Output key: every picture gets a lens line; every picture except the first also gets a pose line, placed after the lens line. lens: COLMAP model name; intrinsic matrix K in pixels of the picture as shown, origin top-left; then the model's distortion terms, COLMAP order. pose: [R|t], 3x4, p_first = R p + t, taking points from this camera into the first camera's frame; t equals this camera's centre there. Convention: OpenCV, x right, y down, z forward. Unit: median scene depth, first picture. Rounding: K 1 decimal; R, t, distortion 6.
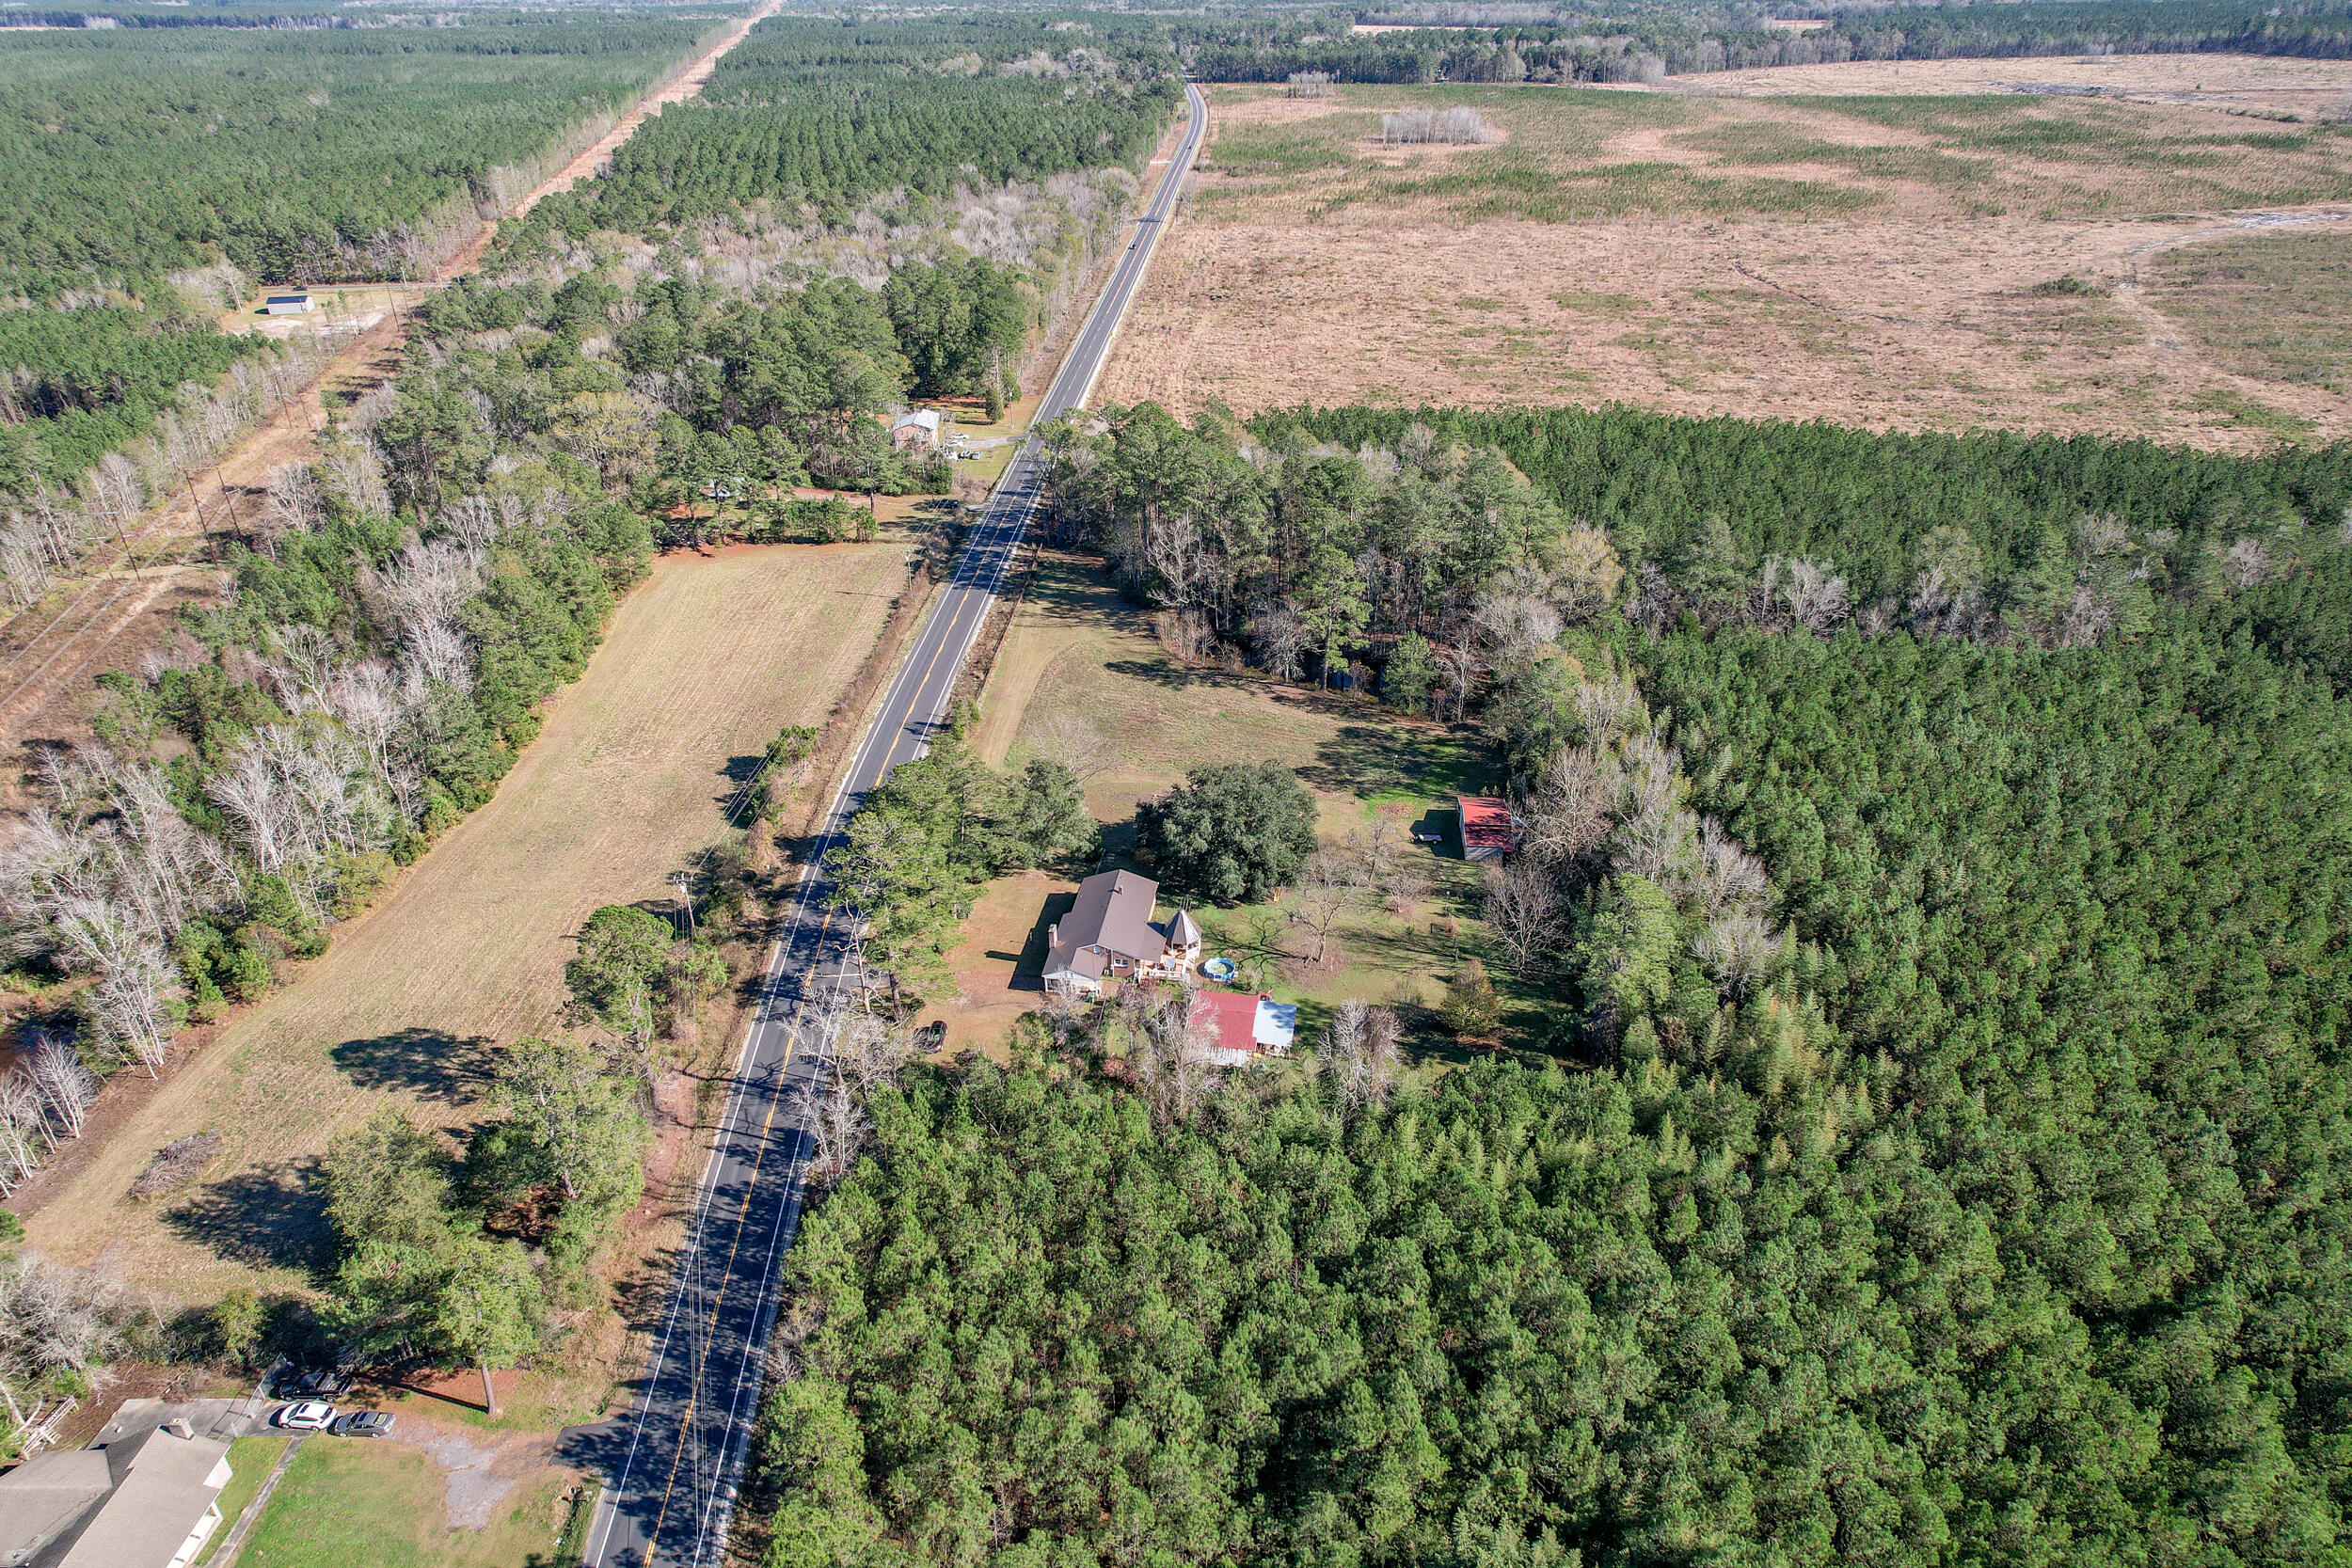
lens RADIAL K [[1509.4, 0, 1176.0], [0, 1509.4, 784.0], [0, 0, 1]] dist [-0.008183, -0.002473]
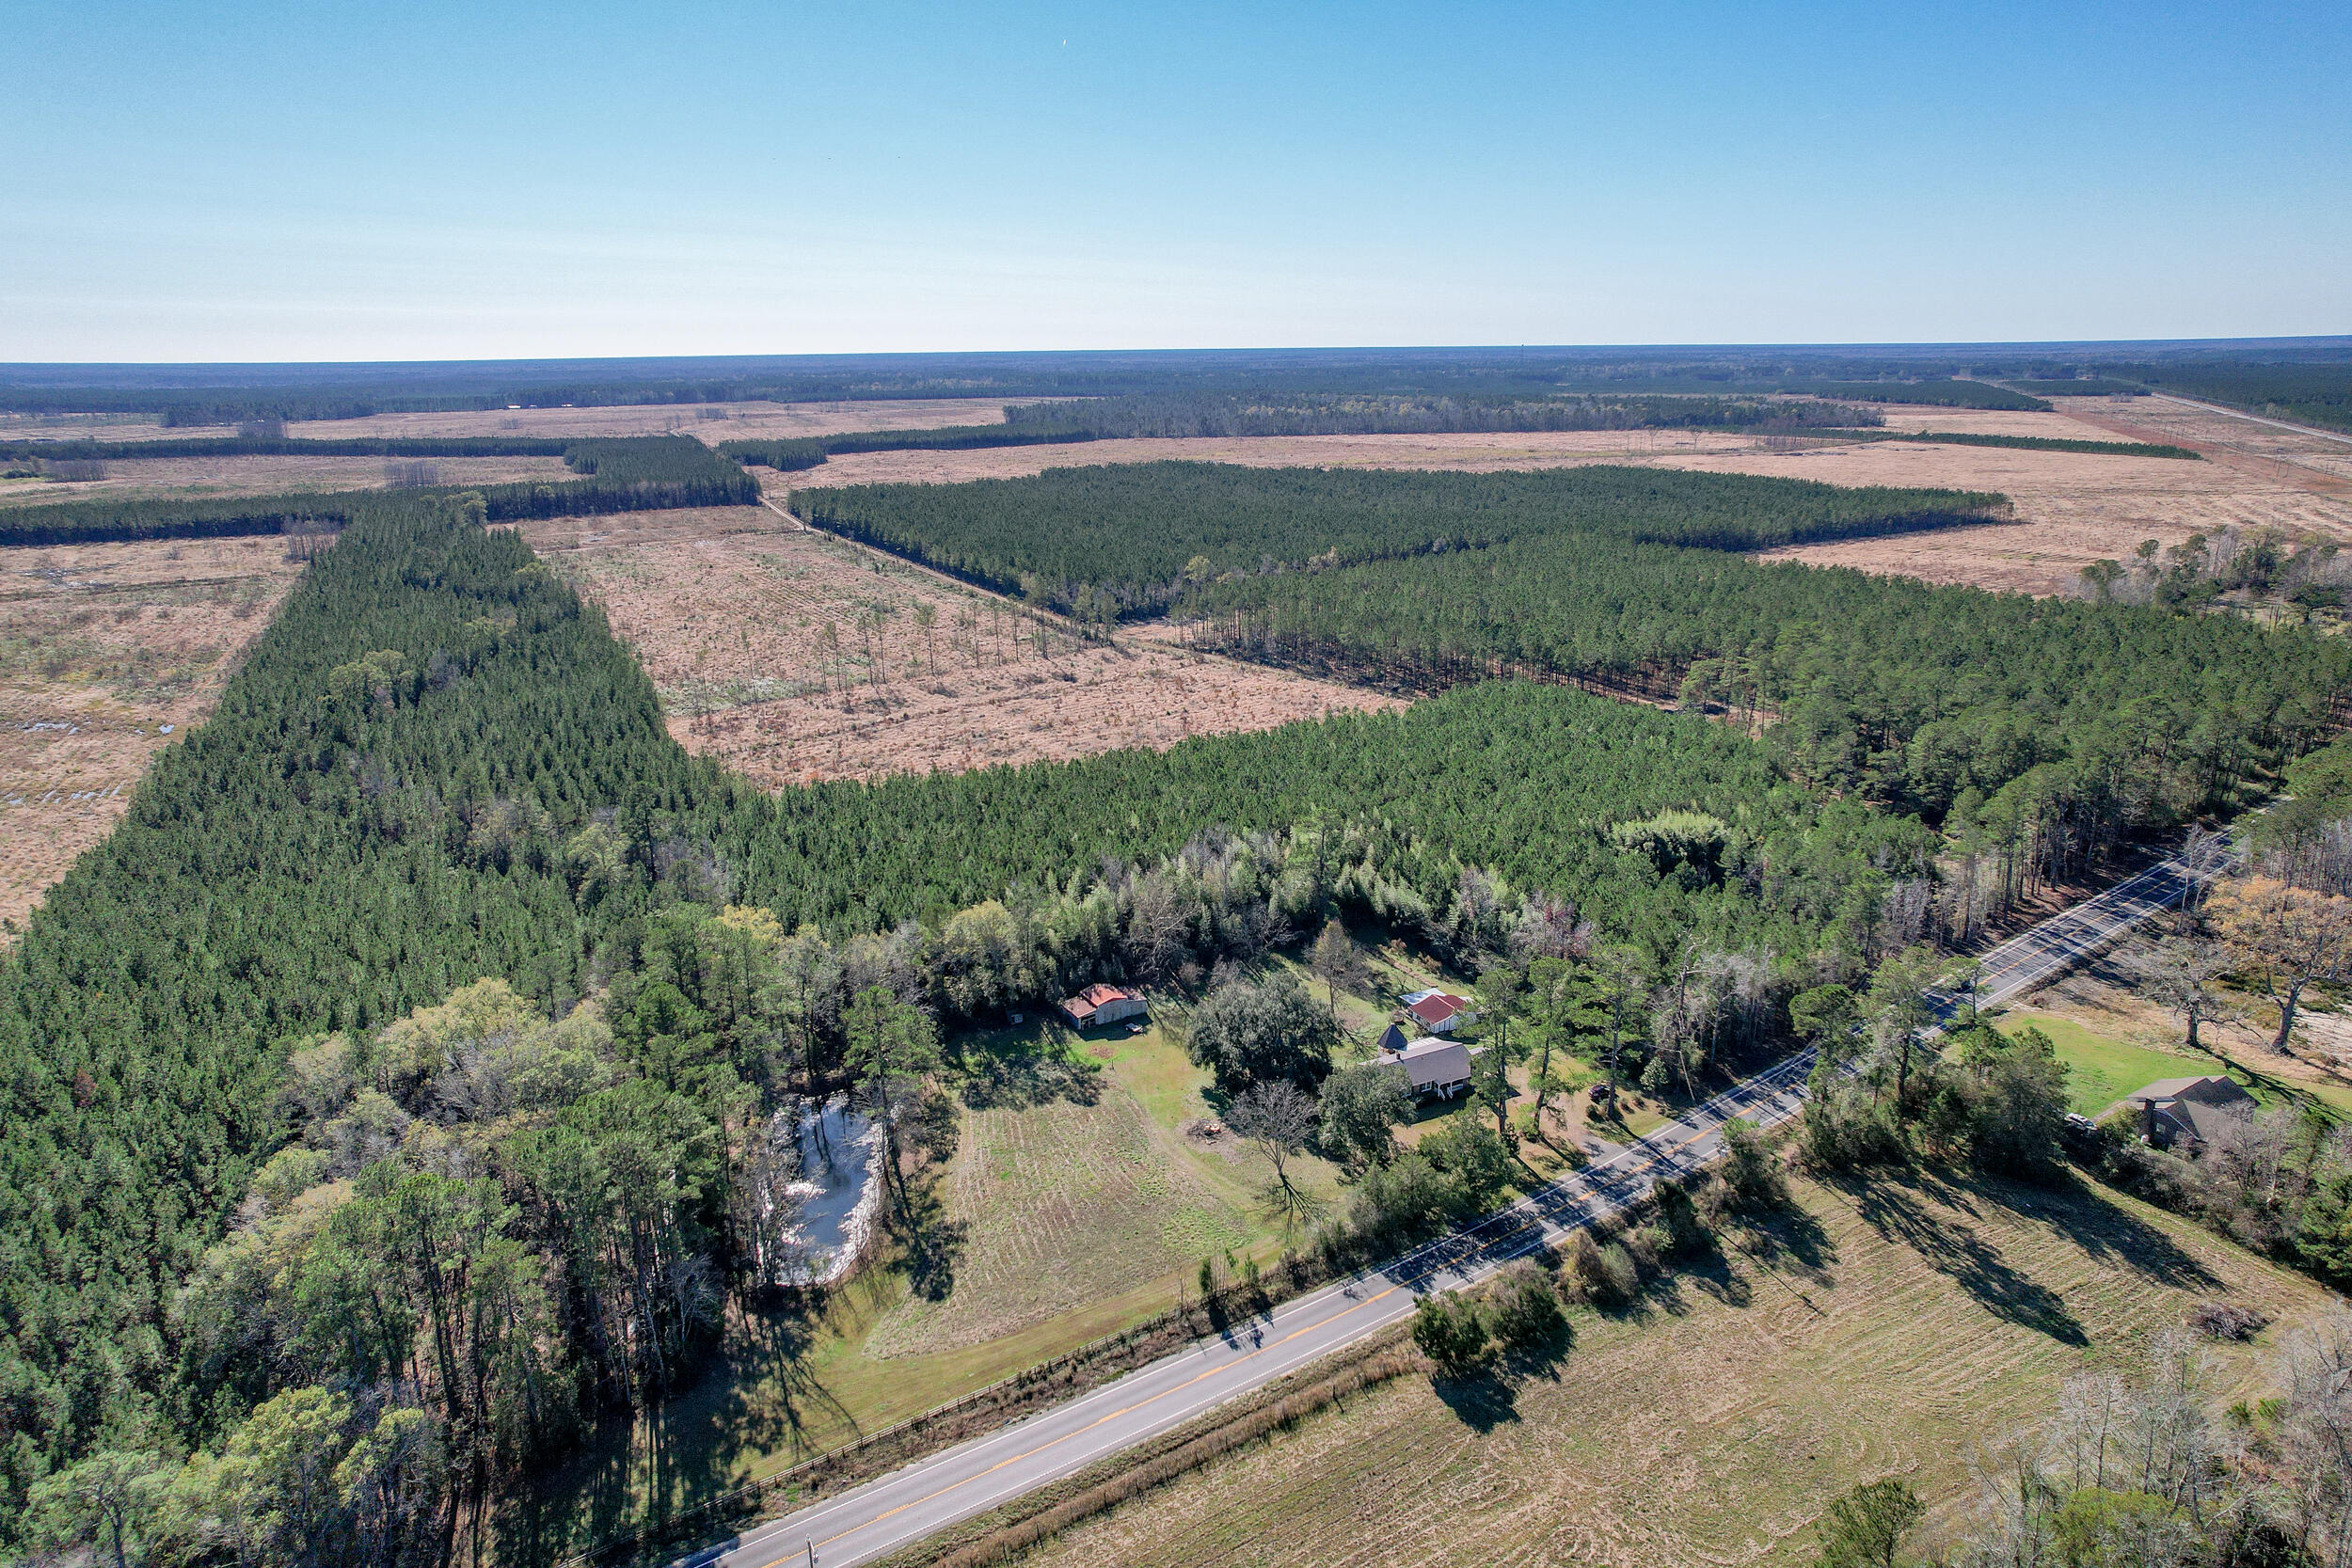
lens RADIAL K [[1483.5, 0, 1170.2], [0, 1483.5, 826.0], [0, 0, 1]] dist [-0.048451, 0.063555]
pose [[-0.573519, -0.236292, 0.784374, -0.644355], [0.416879, 0.740057, 0.527756, -0.606135], [-0.705186, 0.629667, -0.325932, 1.099060]]
